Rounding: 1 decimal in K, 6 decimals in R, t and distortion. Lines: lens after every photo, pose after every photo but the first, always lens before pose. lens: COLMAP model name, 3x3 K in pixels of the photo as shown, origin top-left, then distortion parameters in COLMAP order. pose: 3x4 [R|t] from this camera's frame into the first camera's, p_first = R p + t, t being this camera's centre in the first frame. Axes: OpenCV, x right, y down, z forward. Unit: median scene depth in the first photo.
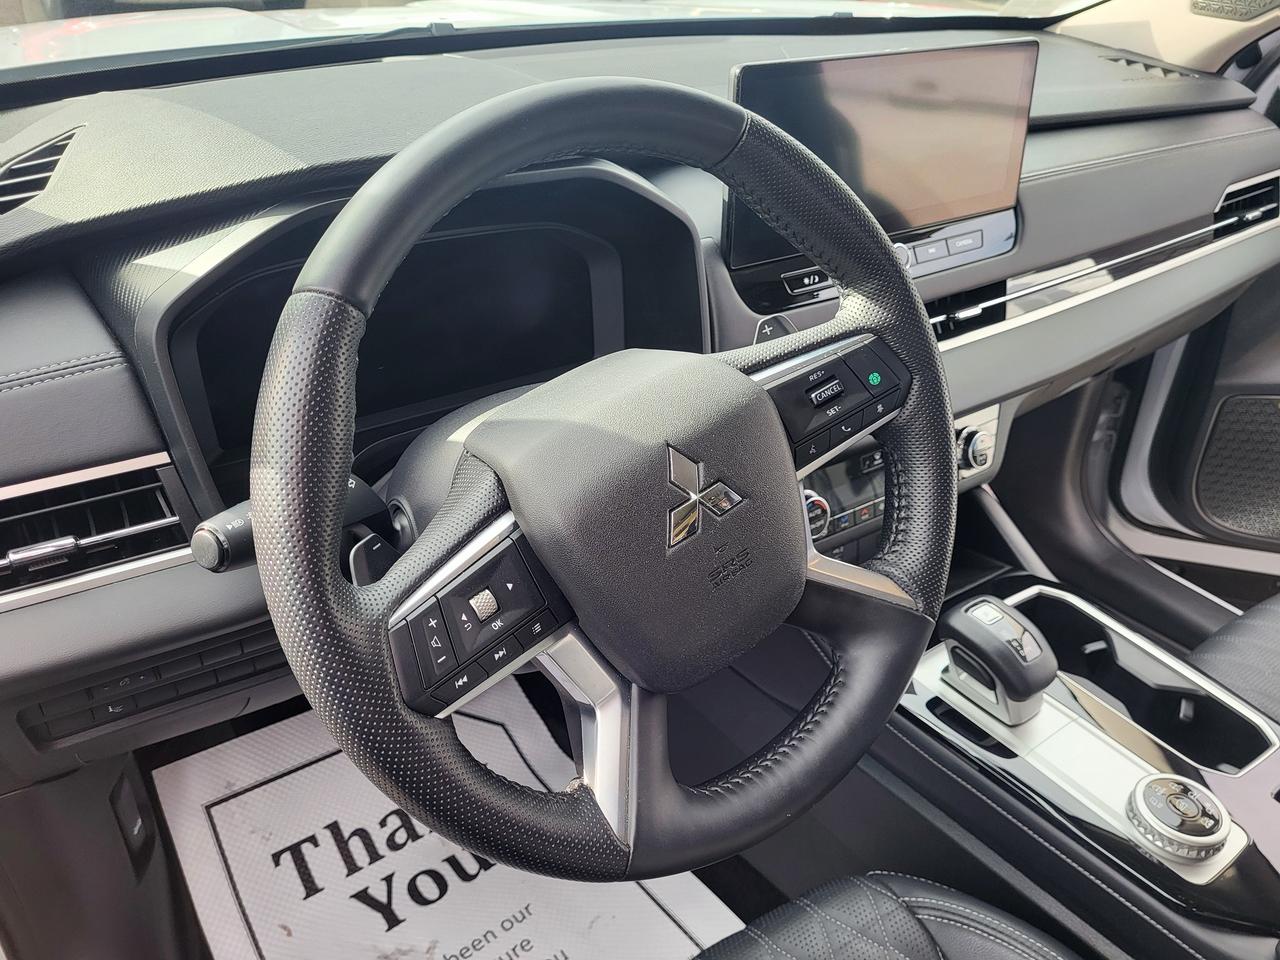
lens RADIAL K [[977.1, 0, 641.4], [0, 977.1, 478.9], [0, 0, 1]] dist [0.031561, -0.031037]
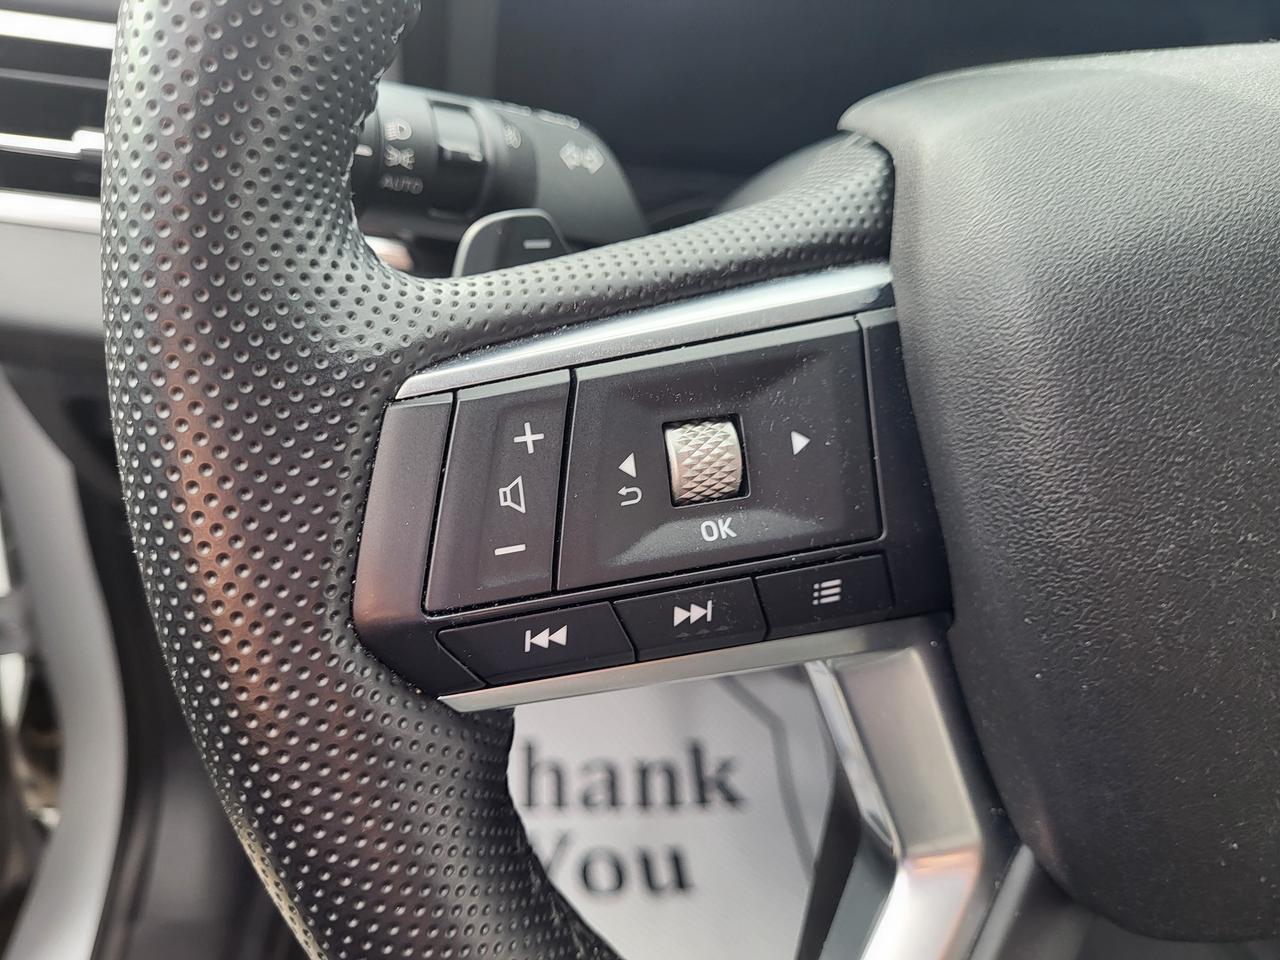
lens RADIAL K [[977.1, 0, 637.6], [0, 977.1, 476.5], [0, 0, 1]] dist [0.031561, -0.031037]
pose [[0.852472, 0.364399, -0.374839, -0.042443], [-0.355673, 0.929771, 0.094990, 0.090021], [0.383129, 0.052344, 0.922211, 0.557645]]
